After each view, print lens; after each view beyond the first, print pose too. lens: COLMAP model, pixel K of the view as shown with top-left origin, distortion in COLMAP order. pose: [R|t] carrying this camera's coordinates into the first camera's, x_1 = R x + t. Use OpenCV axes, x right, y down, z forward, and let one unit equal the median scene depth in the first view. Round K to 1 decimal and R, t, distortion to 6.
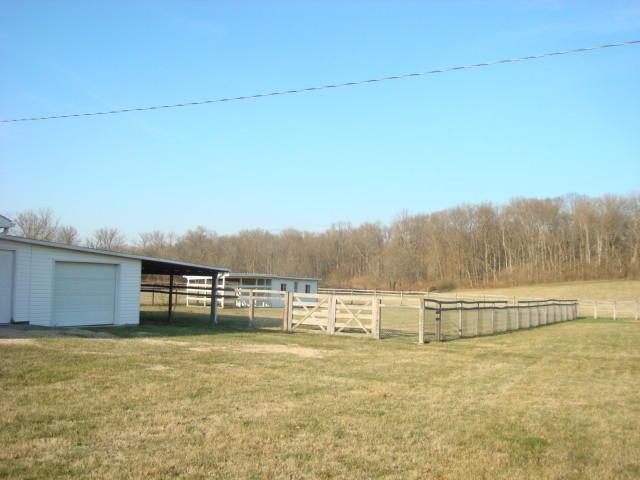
lens RADIAL K [[664.2, 0, 320.0], [0, 664.2, 240.0], [0, 0, 1]] dist [-0.116893, -0.008996]
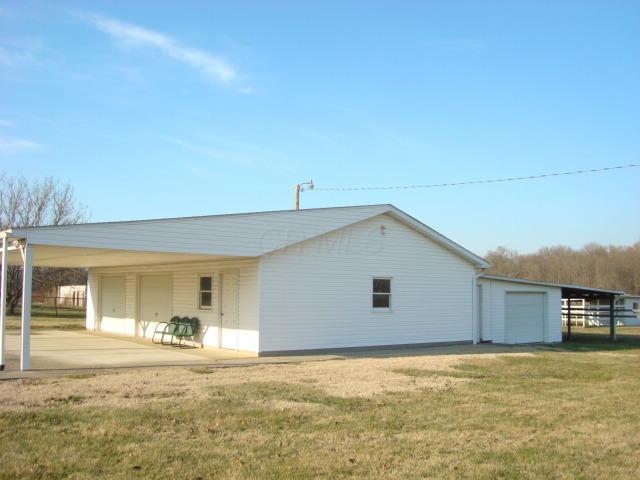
lens RADIAL K [[664.2, 0, 320.0], [0, 664.2, 240.0], [0, 0, 1]] dist [-0.116893, -0.008996]
pose [[0.903506, -0.055914, -0.424913, -0.160898], [0.042334, 0.998248, -0.041342, -0.025437], [0.426480, 0.019364, 0.904290, -0.252659]]
